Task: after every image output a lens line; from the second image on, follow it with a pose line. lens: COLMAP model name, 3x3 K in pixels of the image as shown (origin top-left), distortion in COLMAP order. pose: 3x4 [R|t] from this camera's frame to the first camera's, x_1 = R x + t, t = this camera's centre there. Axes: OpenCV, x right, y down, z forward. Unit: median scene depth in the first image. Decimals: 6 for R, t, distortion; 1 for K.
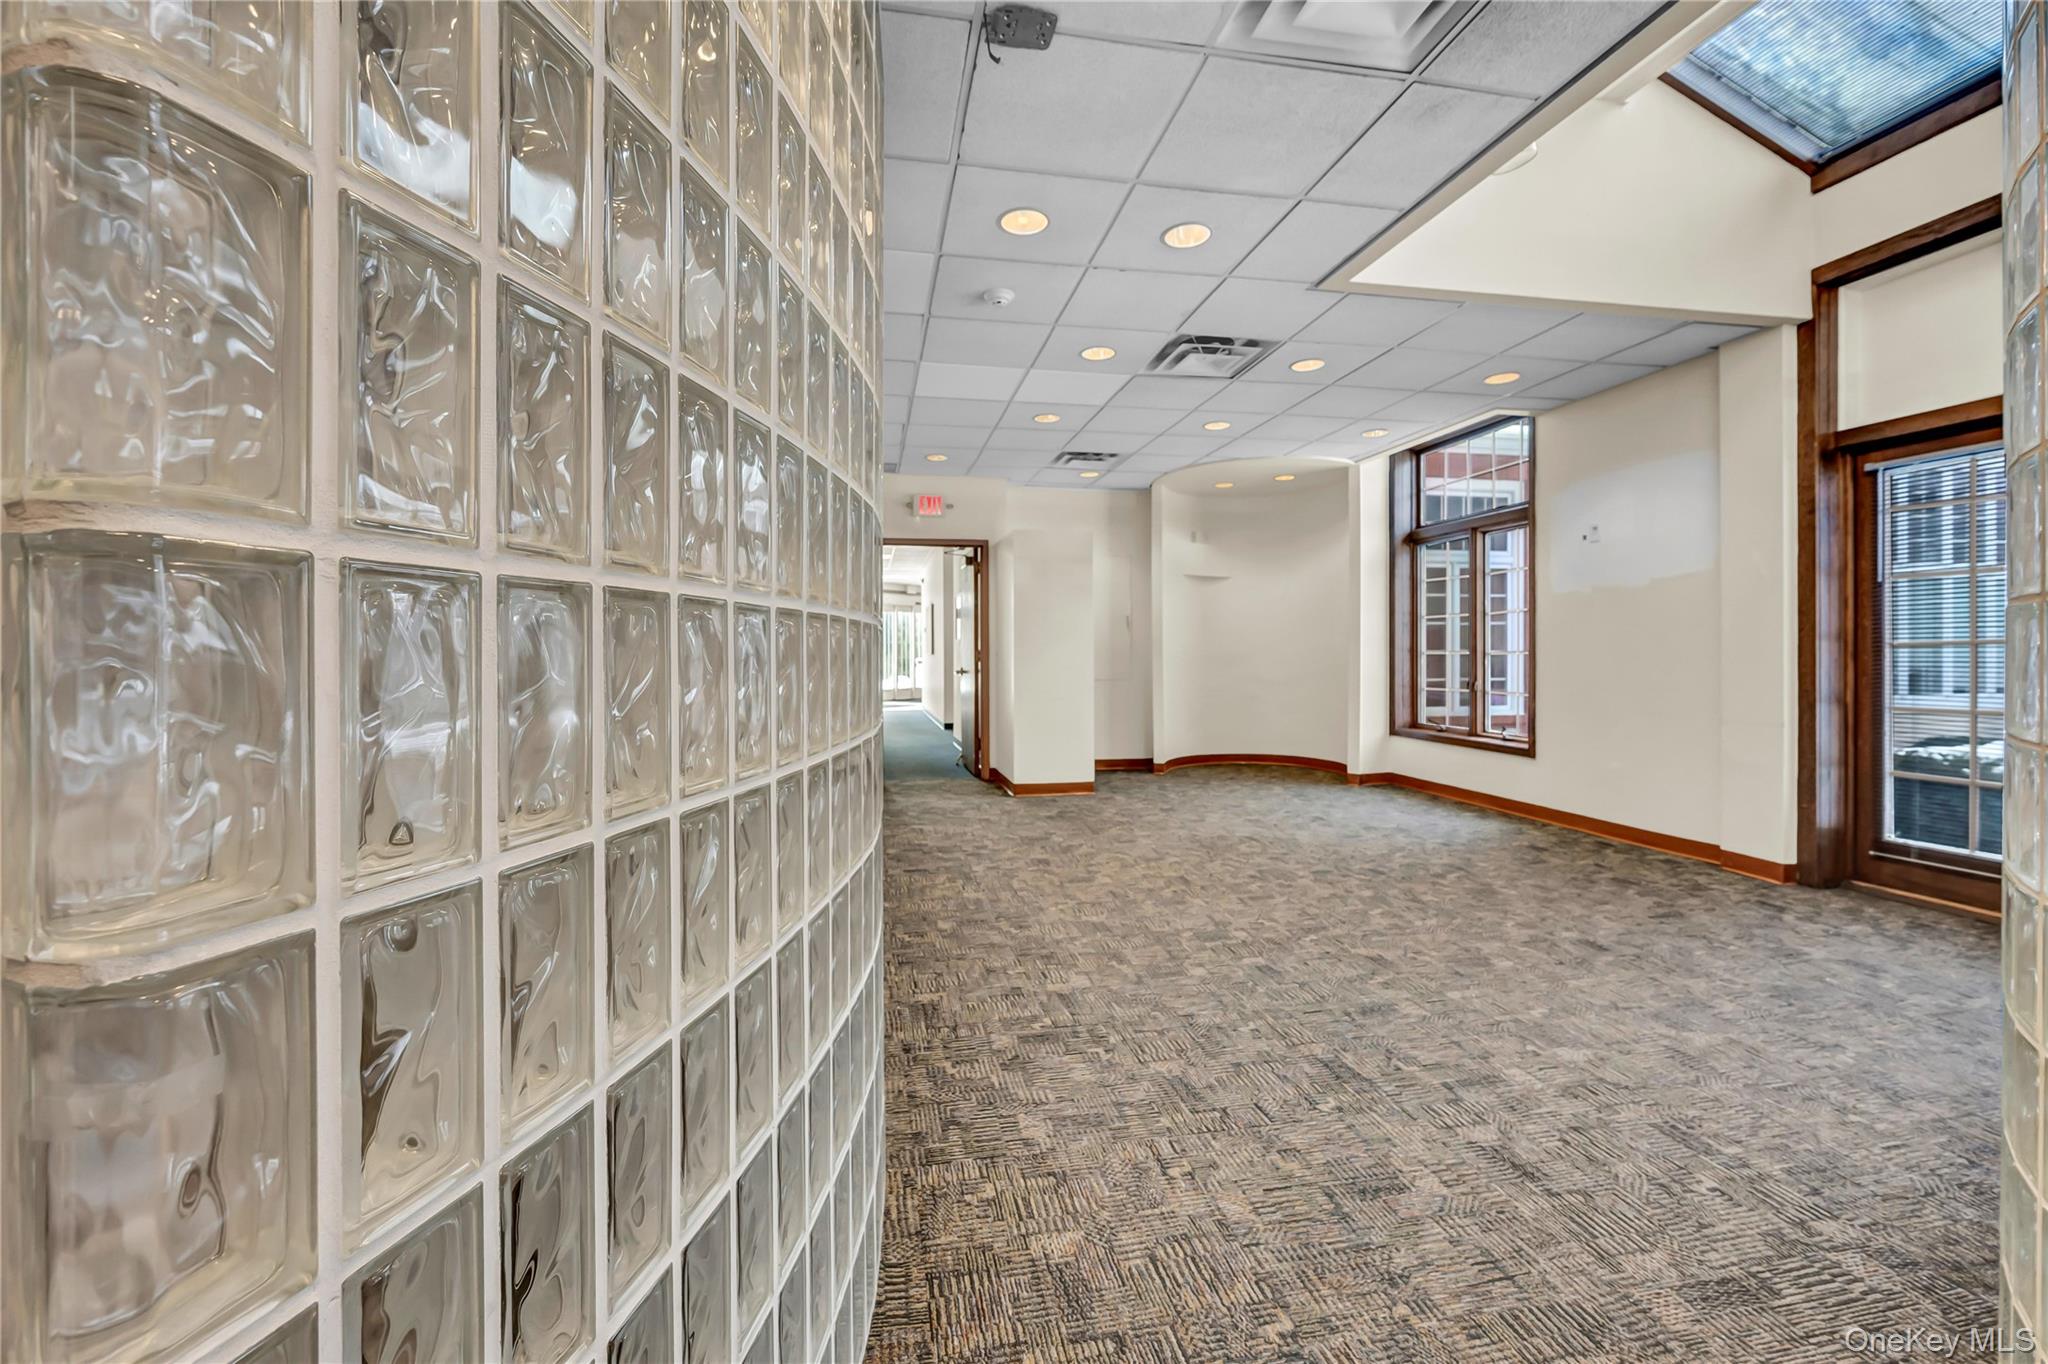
lens RADIAL K [[828.1, 0, 1018.6], [0, 828.1, 656.1], [0, 0, 1]] dist [-0.001794, -0.000467]
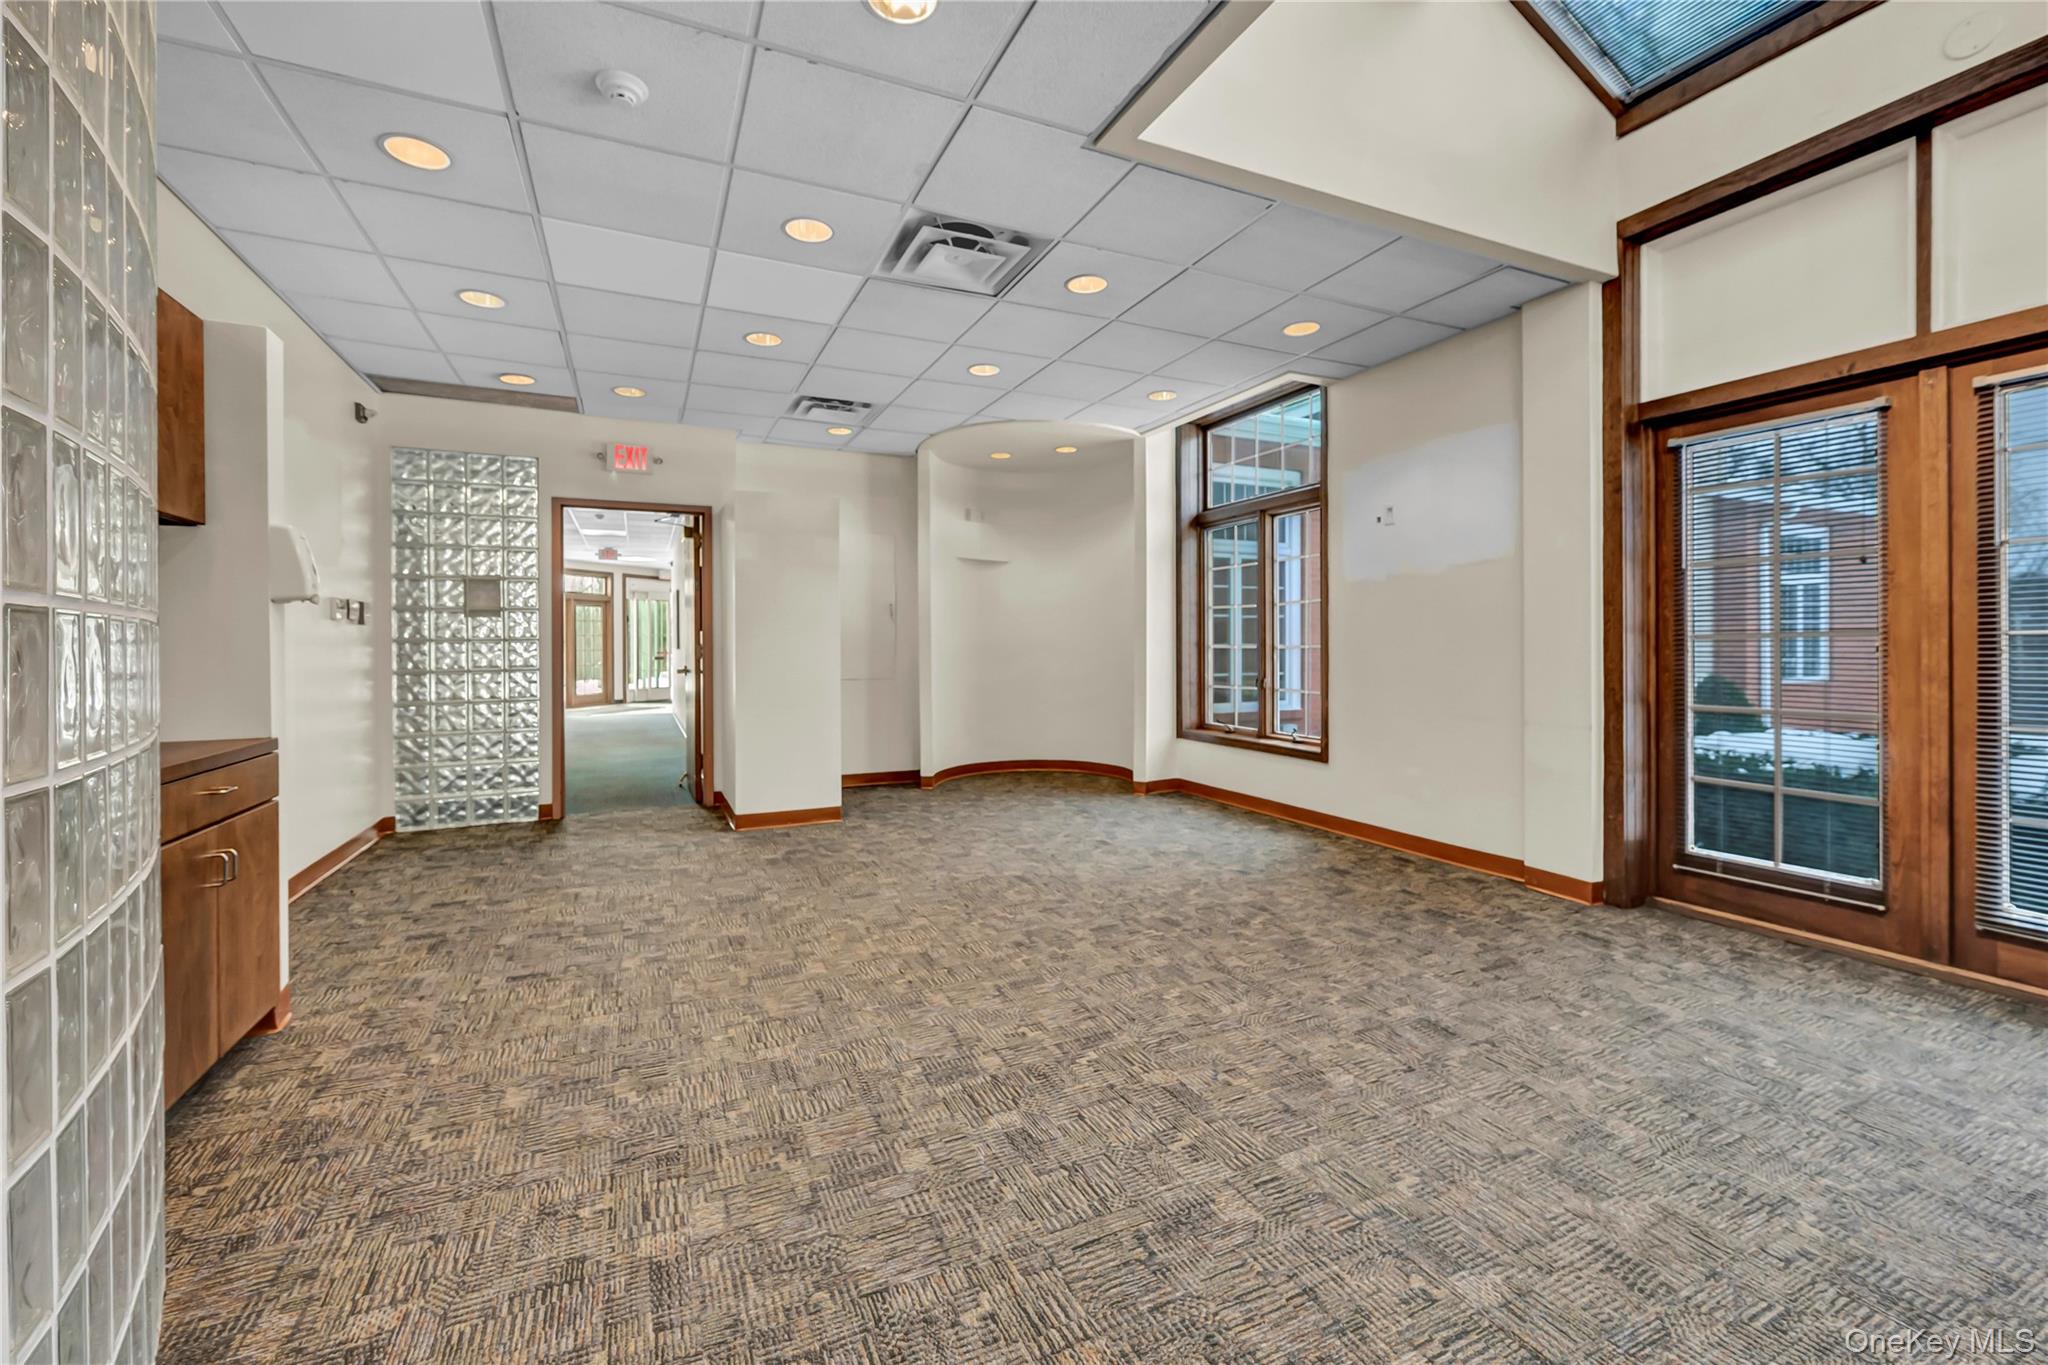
lens RADIAL K [[828.1, 0, 1021.0], [0, 828.1, 648.8], [0, 0, 1]] dist [-0.001794, -0.000467]
pose [[0.969827, -0.002130, 0.243784, 0.109714], [0.002359, 0.999997, -0.000644, -0.002914], [-0.243782, 0.001200, 0.969829, 0.288153]]
